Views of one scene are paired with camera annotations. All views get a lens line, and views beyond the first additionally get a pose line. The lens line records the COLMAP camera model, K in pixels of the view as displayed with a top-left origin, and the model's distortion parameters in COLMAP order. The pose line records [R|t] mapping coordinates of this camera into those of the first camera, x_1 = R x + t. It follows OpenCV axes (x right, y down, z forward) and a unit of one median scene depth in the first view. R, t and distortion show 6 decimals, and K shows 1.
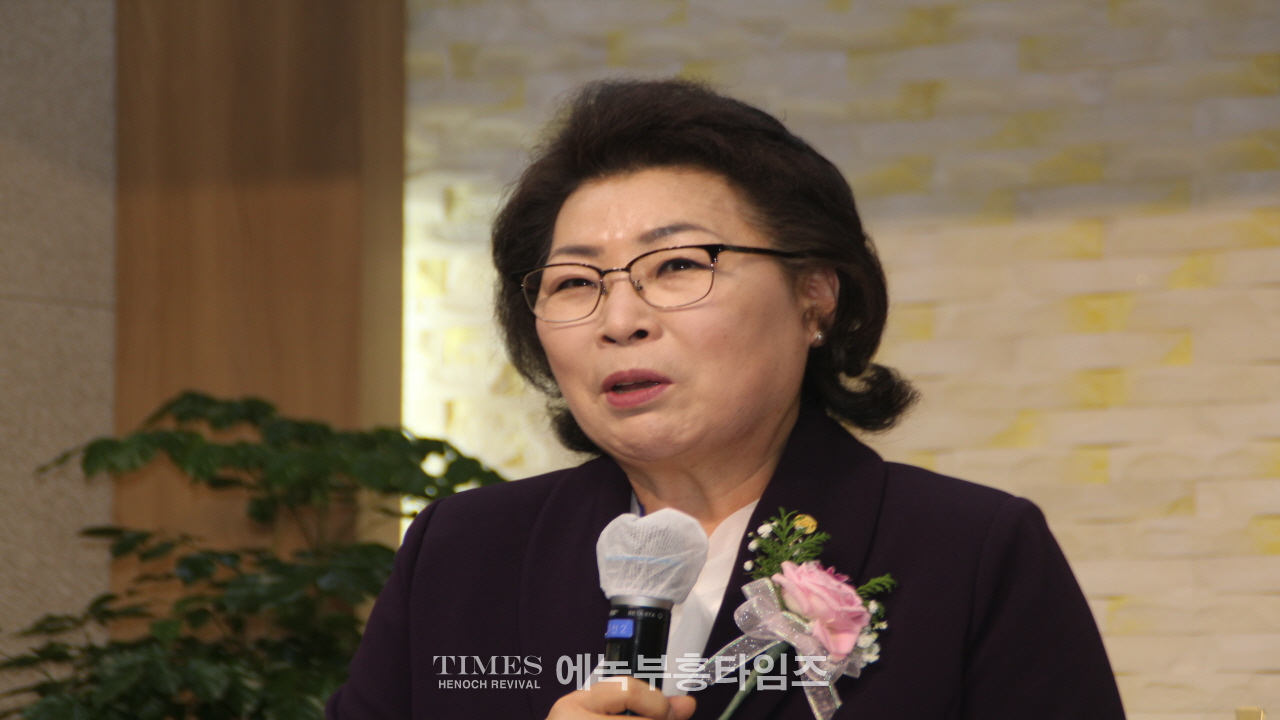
lens RADIAL K [[6653.3, 0, 637.8], [0, 6653.3, 370.1], [0, 0, 1]] dist [1.607268, 0.000000]
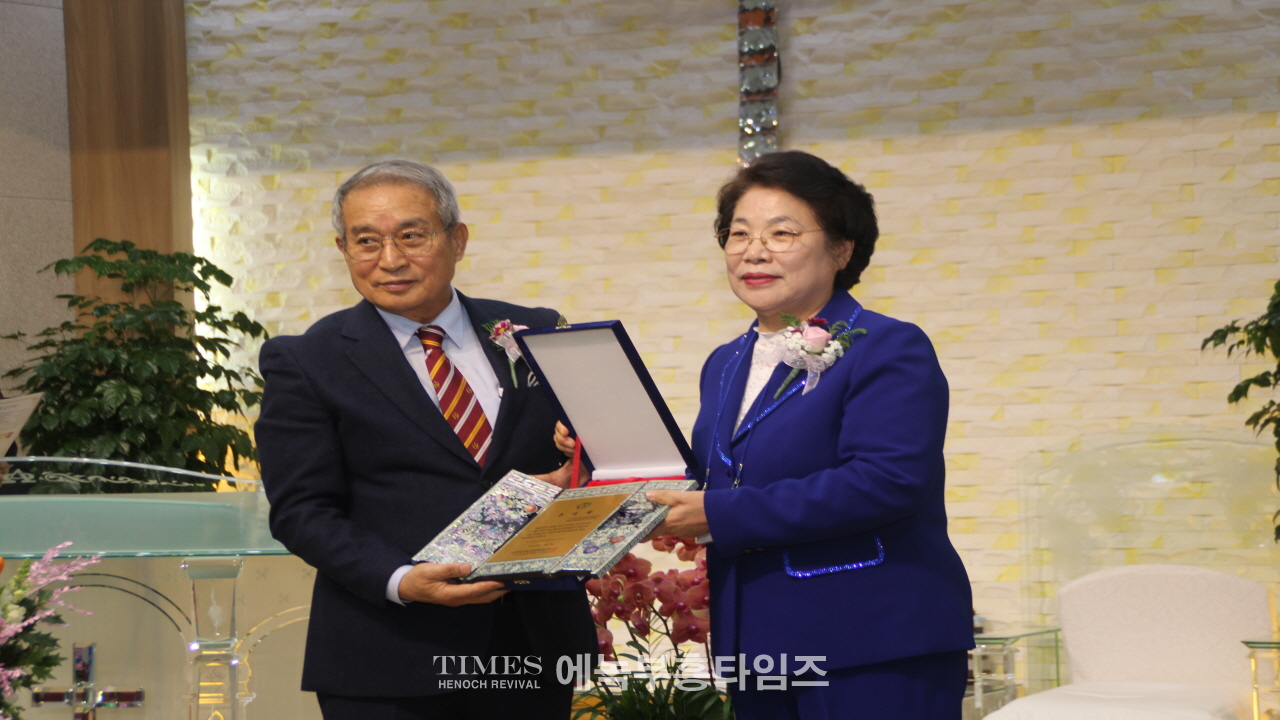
lens RADIAL K [[3597.4, 0, 617.4], [0, 3597.4, 427.2], [0, 0, 1]] dist [0.688366, 0.000000]
pose [[0.999068, -0.021304, 0.037540, 0.073977], [0.017996, 0.996101, 0.086368, -0.041141], [-0.039234, -0.085612, 0.995556, -0.373802]]
